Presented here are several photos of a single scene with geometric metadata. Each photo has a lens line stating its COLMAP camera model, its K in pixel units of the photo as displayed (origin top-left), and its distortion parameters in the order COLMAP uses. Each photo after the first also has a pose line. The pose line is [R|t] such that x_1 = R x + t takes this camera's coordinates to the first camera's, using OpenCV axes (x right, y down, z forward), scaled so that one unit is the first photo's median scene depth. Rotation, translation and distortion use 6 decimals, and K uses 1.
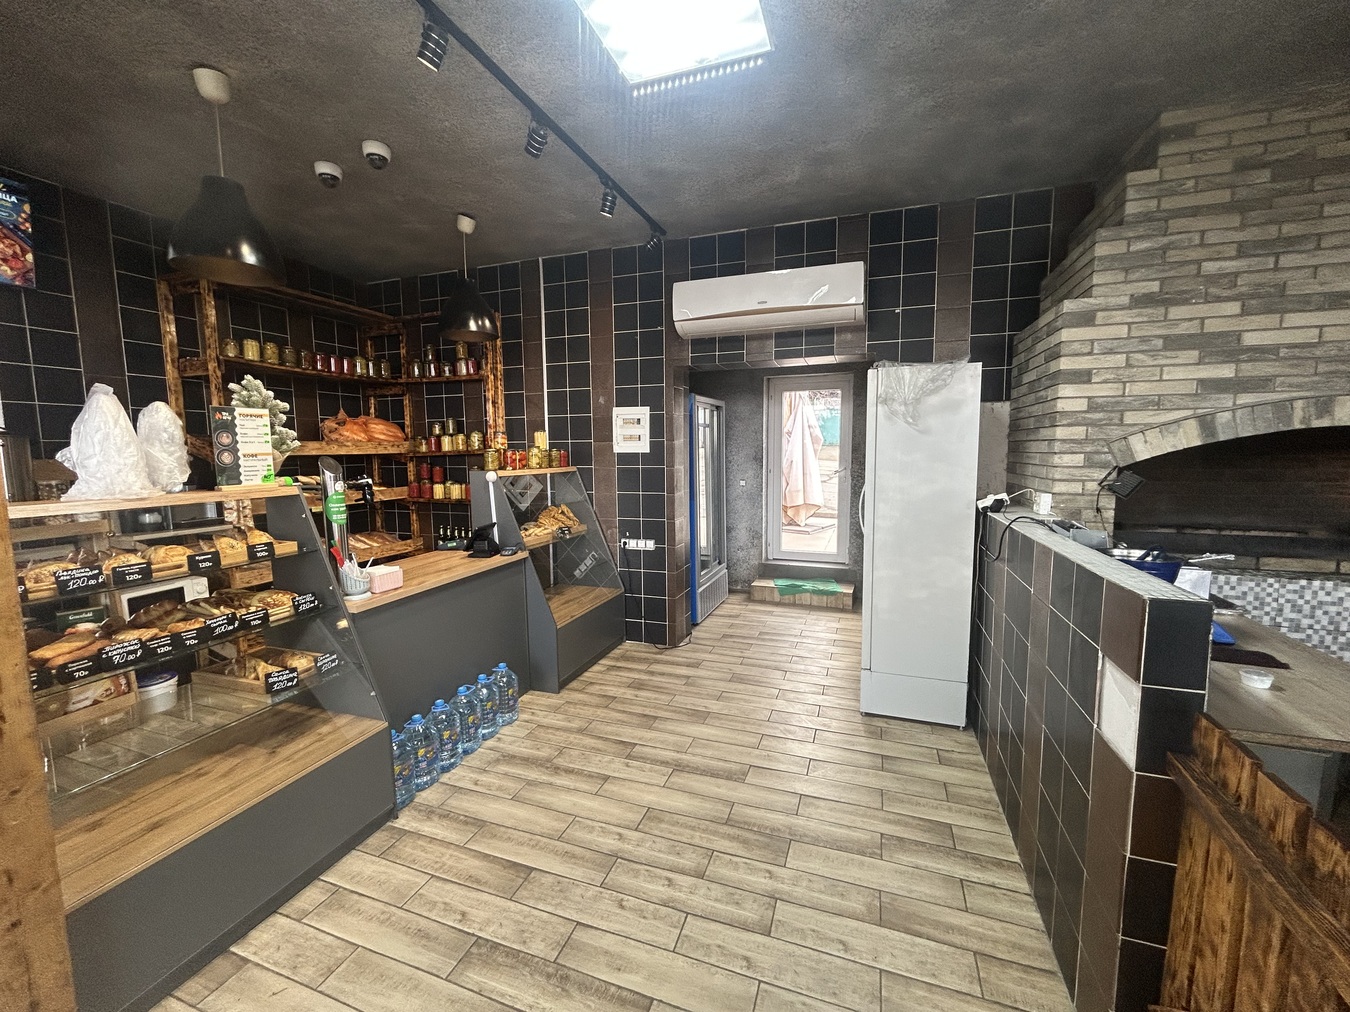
lens RADIAL K [[546.3, 0, 678.3], [0, 546.3, 506.2], [0, 0, 1]] dist [-0.003600, 0.000799]
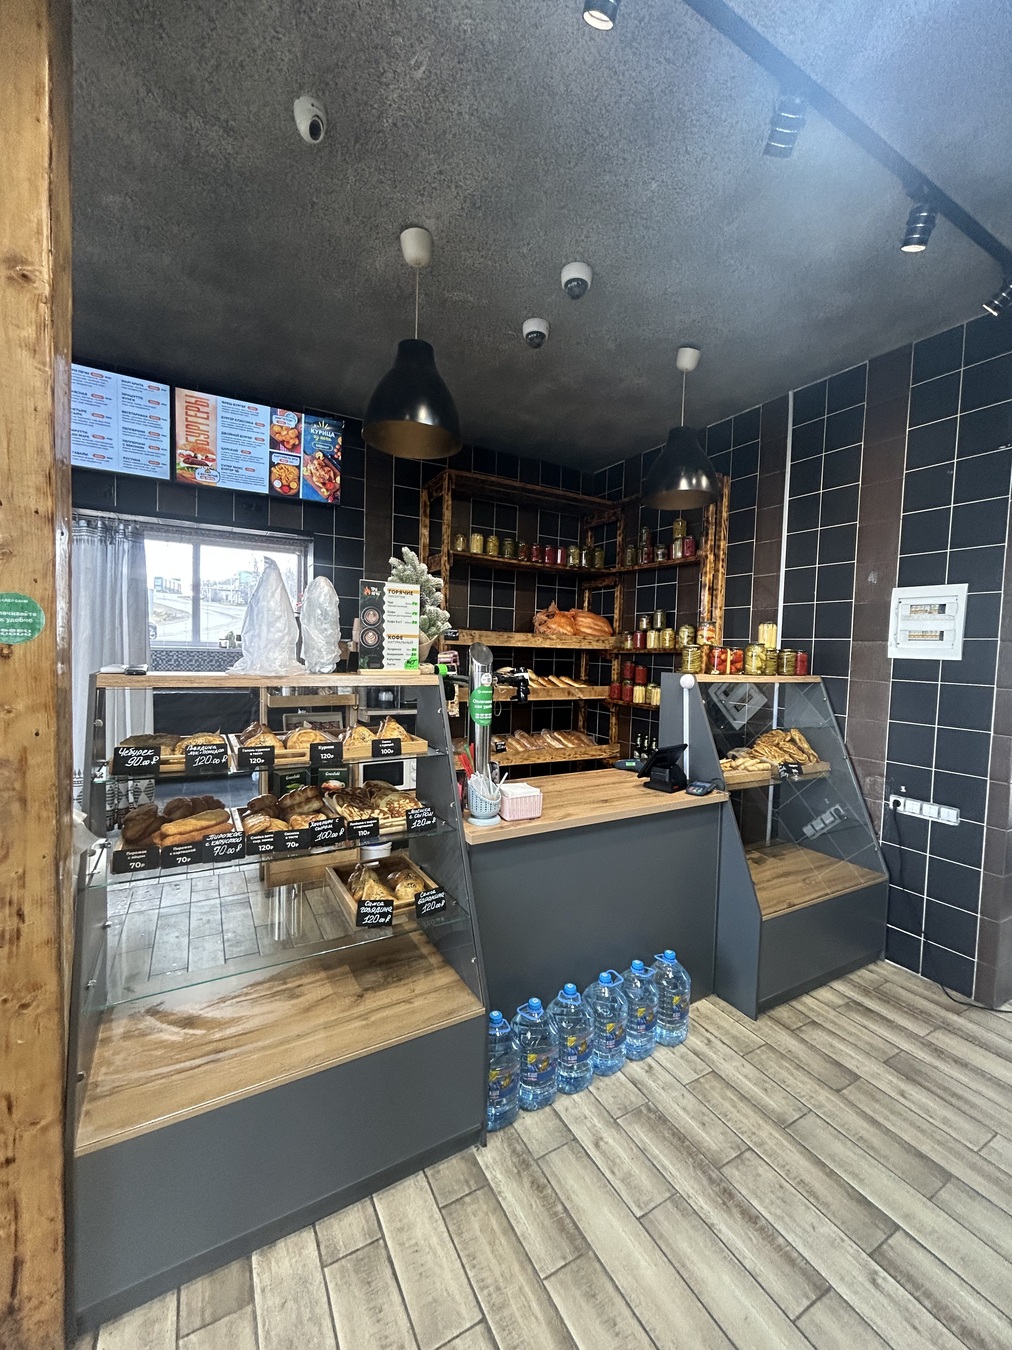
lens RADIAL K [[546.3, 0, 506.8], [0, 546.3, 675.1], [0, 0, 1]] dist [-0.003600, 0.000799]
pose [[0.752904, 0.063843, -0.655027, -0.049062], [-0.106800, 0.993944, -0.025883, -0.019814], [0.649407, 0.089444, 0.755162, 0.320421]]
